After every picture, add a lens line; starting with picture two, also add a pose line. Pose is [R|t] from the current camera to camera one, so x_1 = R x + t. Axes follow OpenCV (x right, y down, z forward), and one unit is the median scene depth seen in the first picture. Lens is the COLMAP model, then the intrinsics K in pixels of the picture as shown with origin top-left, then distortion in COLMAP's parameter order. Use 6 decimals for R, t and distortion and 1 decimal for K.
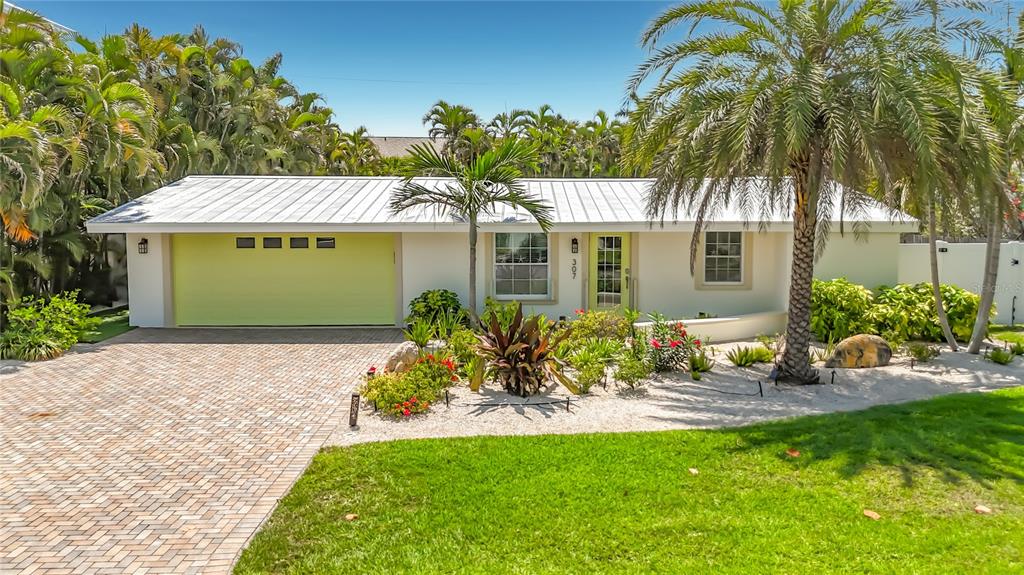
lens RADIAL K [[763.3, 0, 512.0], [0, 763.3, 287.5], [0, 0, 1]] dist [0.051814, -0.002384]
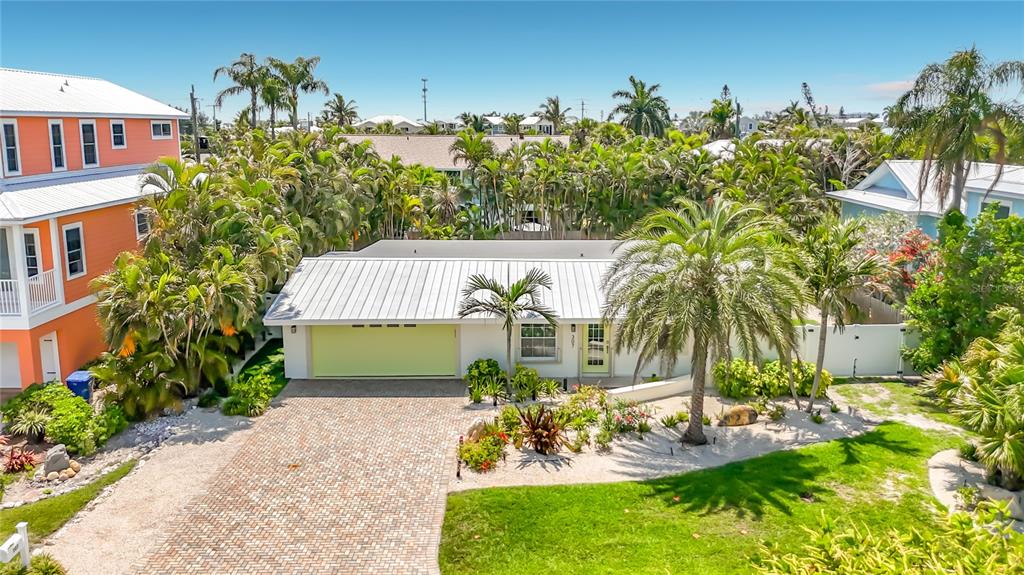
lens RADIAL K [[780.3, 0, 515.1], [0, 780.3, 286.0], [0, 0, 1]] dist [0.046988, -0.084536]
pose [[0.999968, 0.002144, 0.007661, -0.068360], [-0.002932, 0.994537, 0.104345, -0.435223], [-0.007395, -0.104364, 0.994512, -0.793353]]
